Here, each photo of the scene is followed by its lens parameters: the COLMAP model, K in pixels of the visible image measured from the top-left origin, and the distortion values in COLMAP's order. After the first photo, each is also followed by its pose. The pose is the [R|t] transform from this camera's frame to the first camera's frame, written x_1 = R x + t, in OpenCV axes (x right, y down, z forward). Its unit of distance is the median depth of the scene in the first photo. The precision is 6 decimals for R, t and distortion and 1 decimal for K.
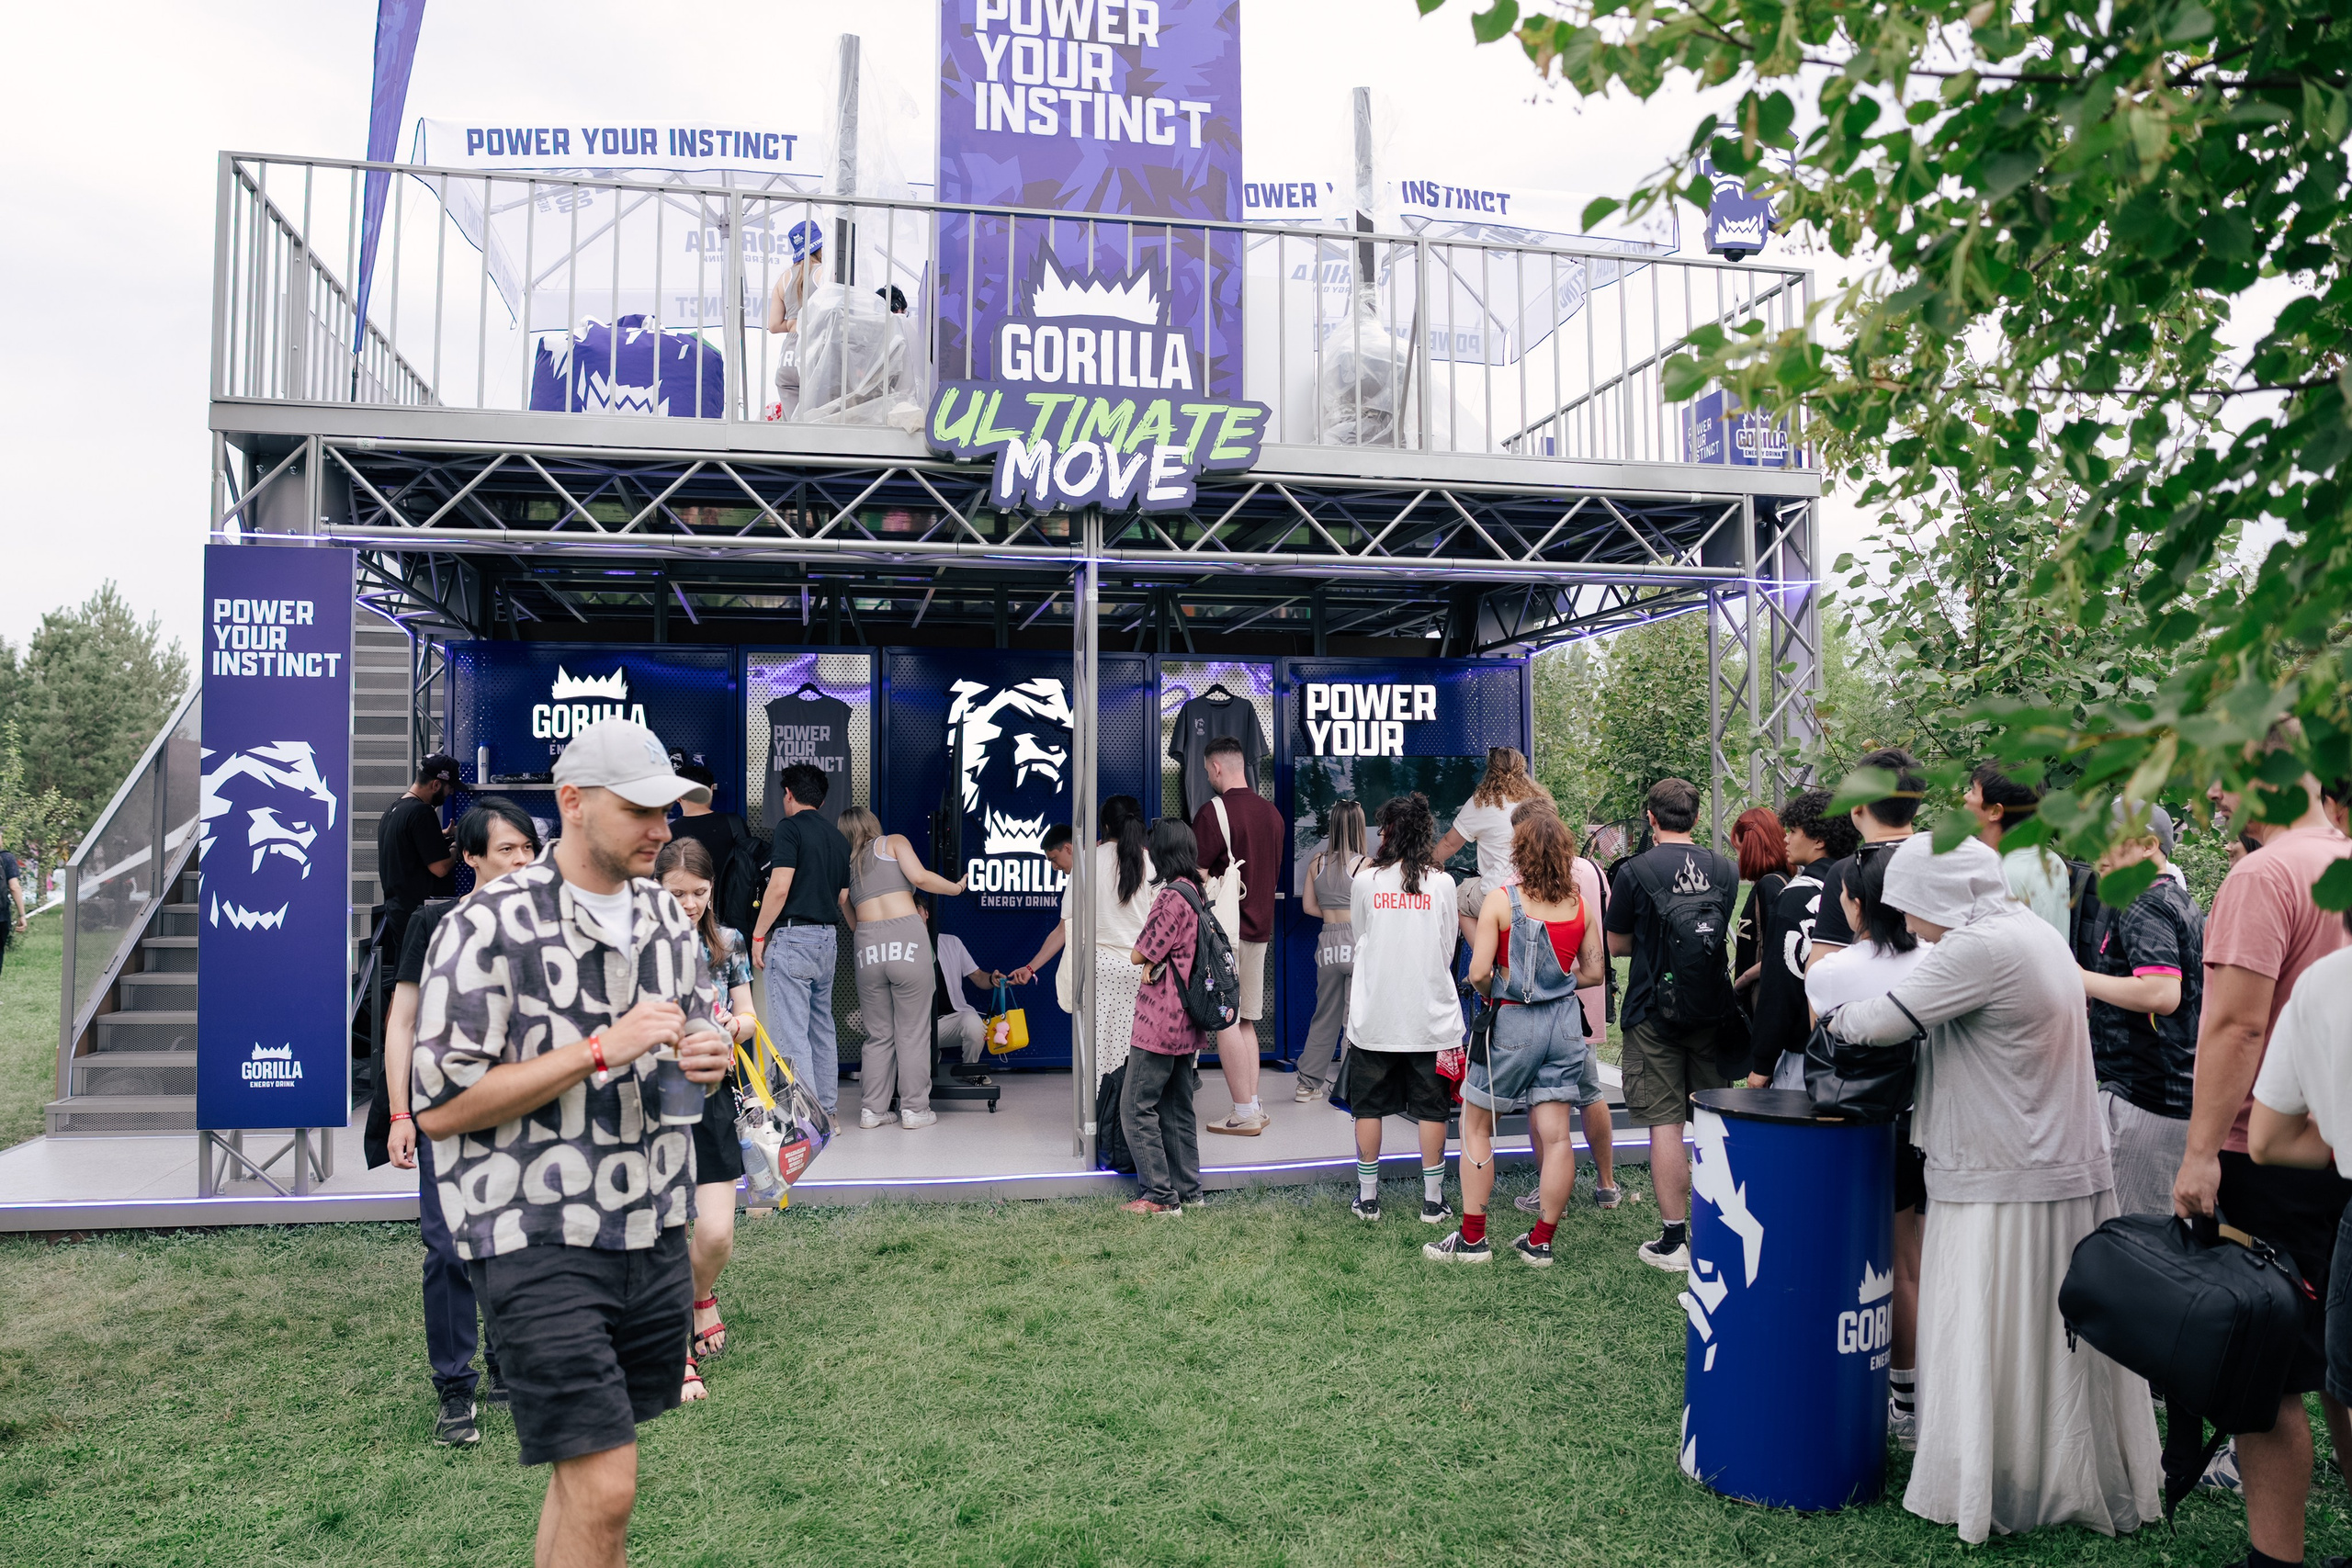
lens RADIAL K [[1677.4, 0, 1180.1], [0, 1677.4, 773.1], [0, 0, 1]] dist [-0.083663, 0.011445]
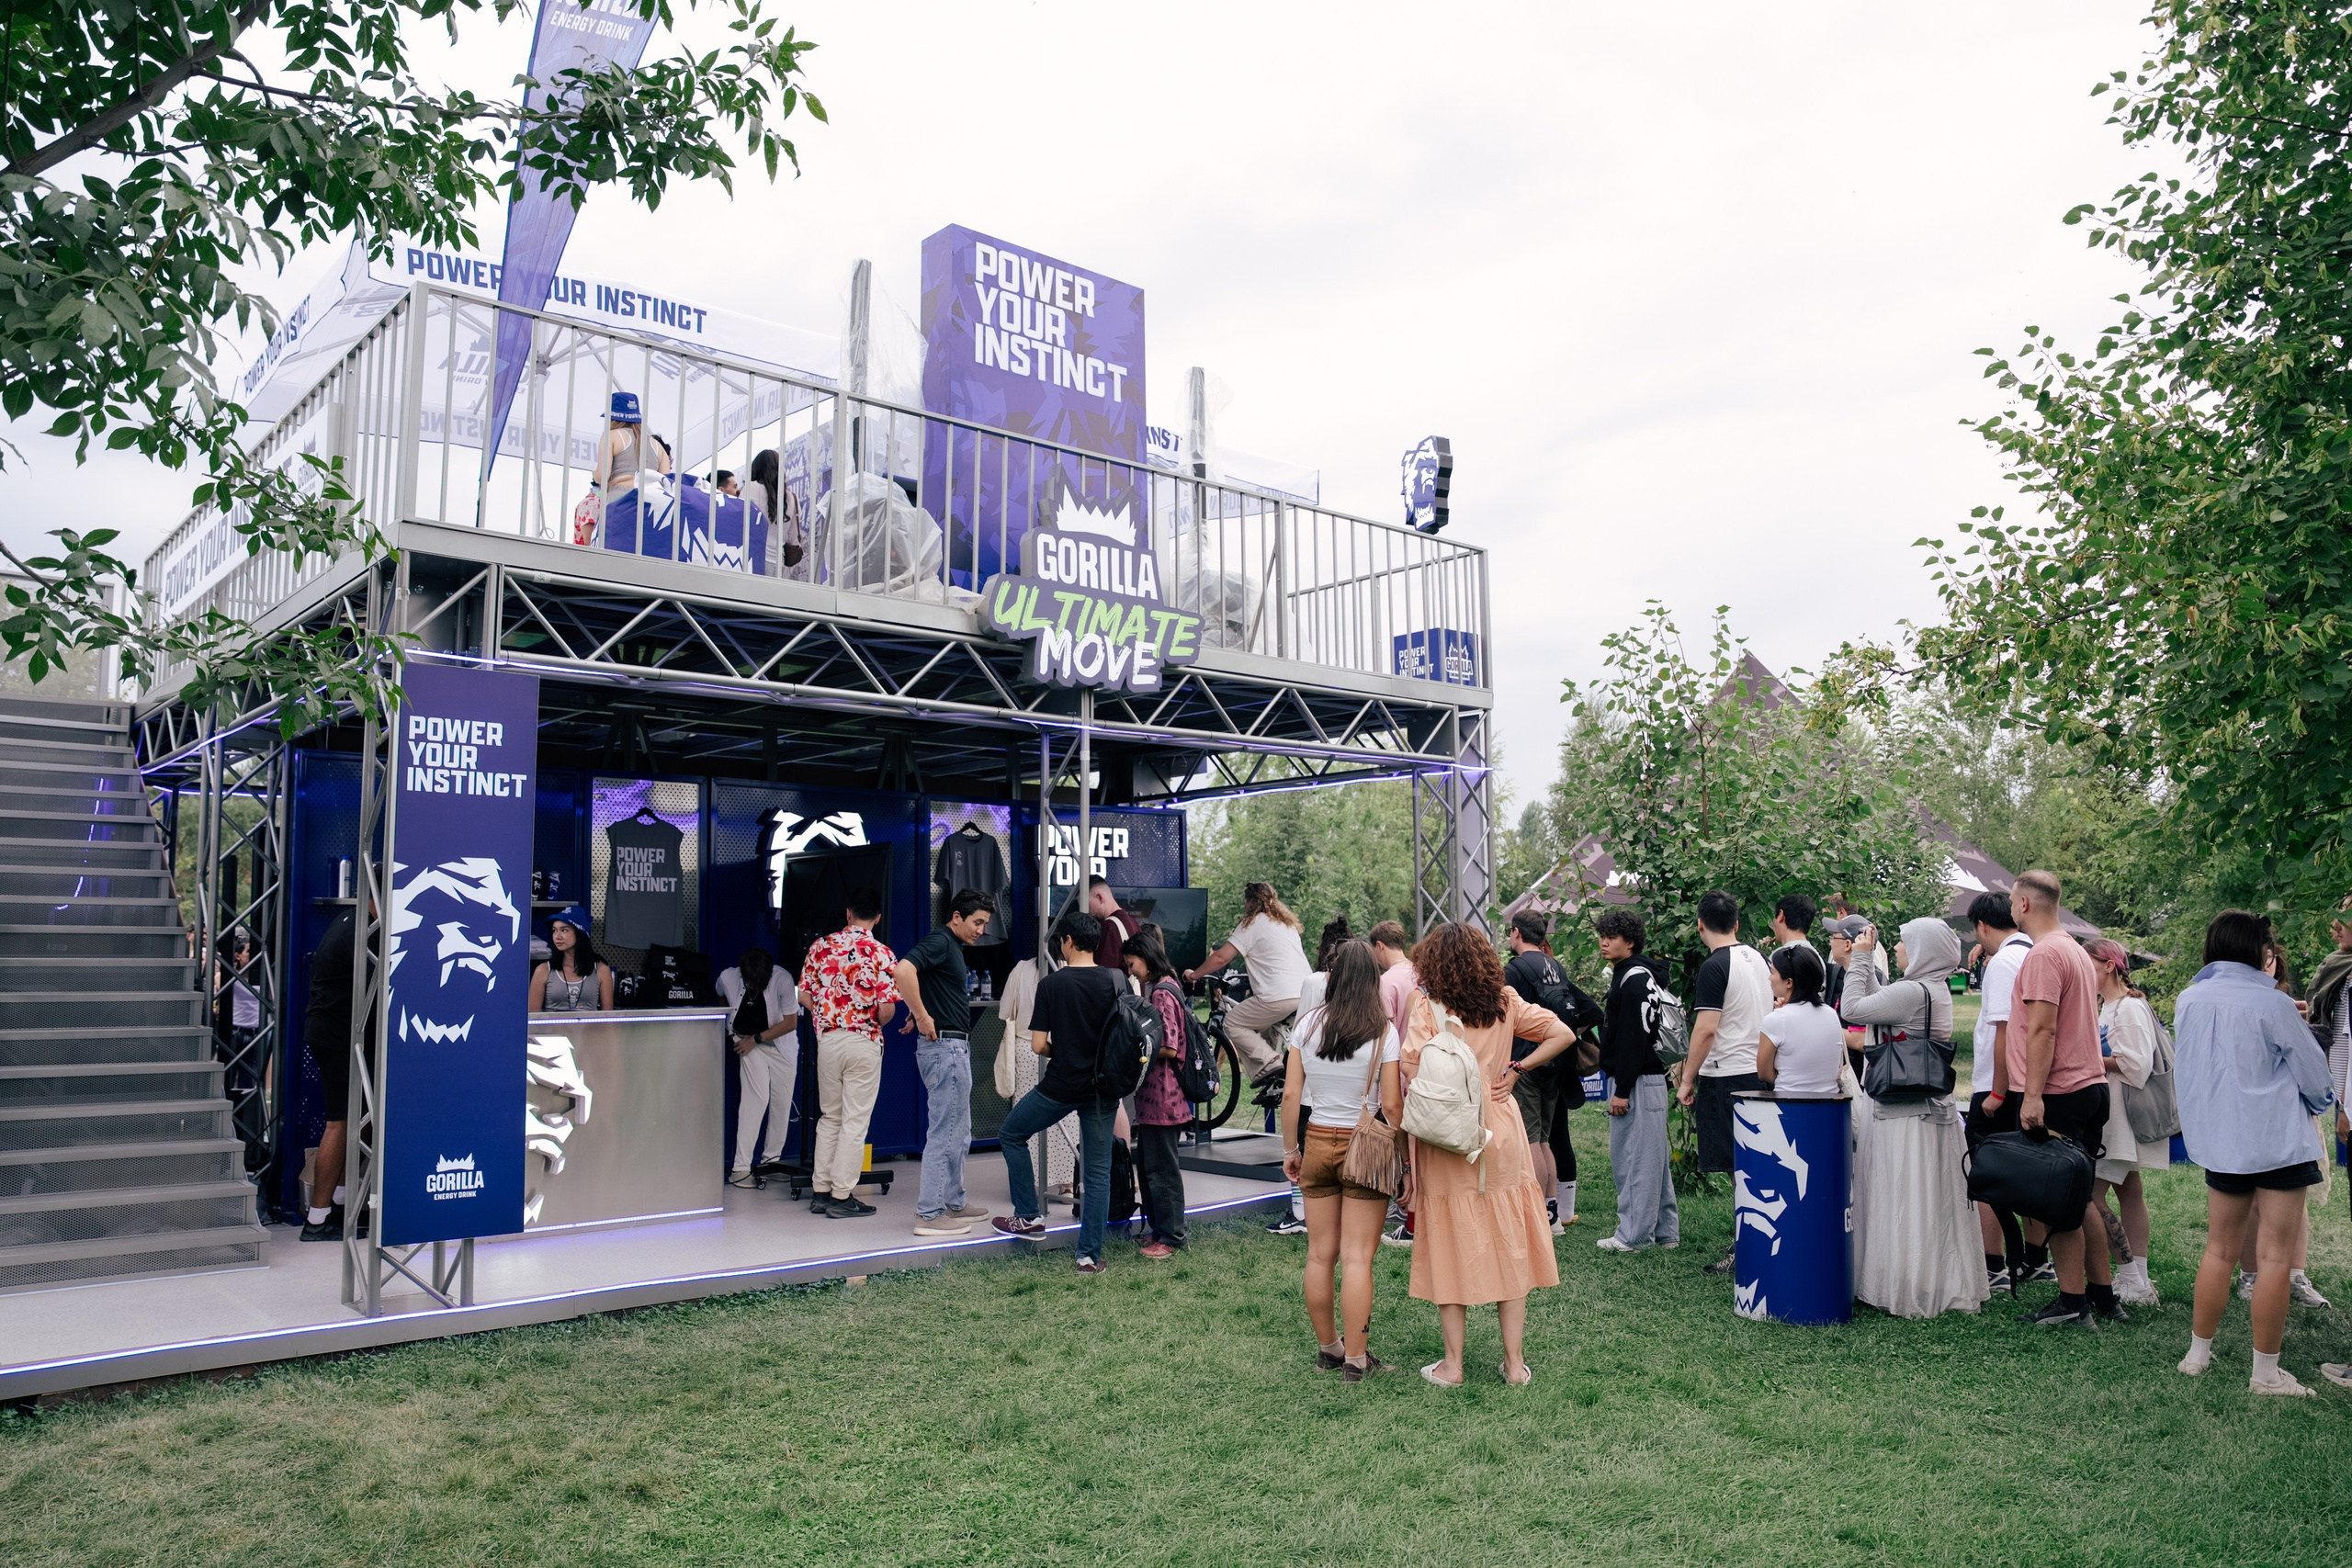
lens RADIAL K [[1677.4, 0, 1162.3], [0, 1677.4, 780.3], [0, 0, 1]] dist [-0.083663, 0.011445]
pose [[0.865946, 0.046396, 0.497981, -0.627287], [-0.010995, 0.997213, -0.073789, 0.003547], [-0.500017, 0.058422, 0.864043, -0.106163]]
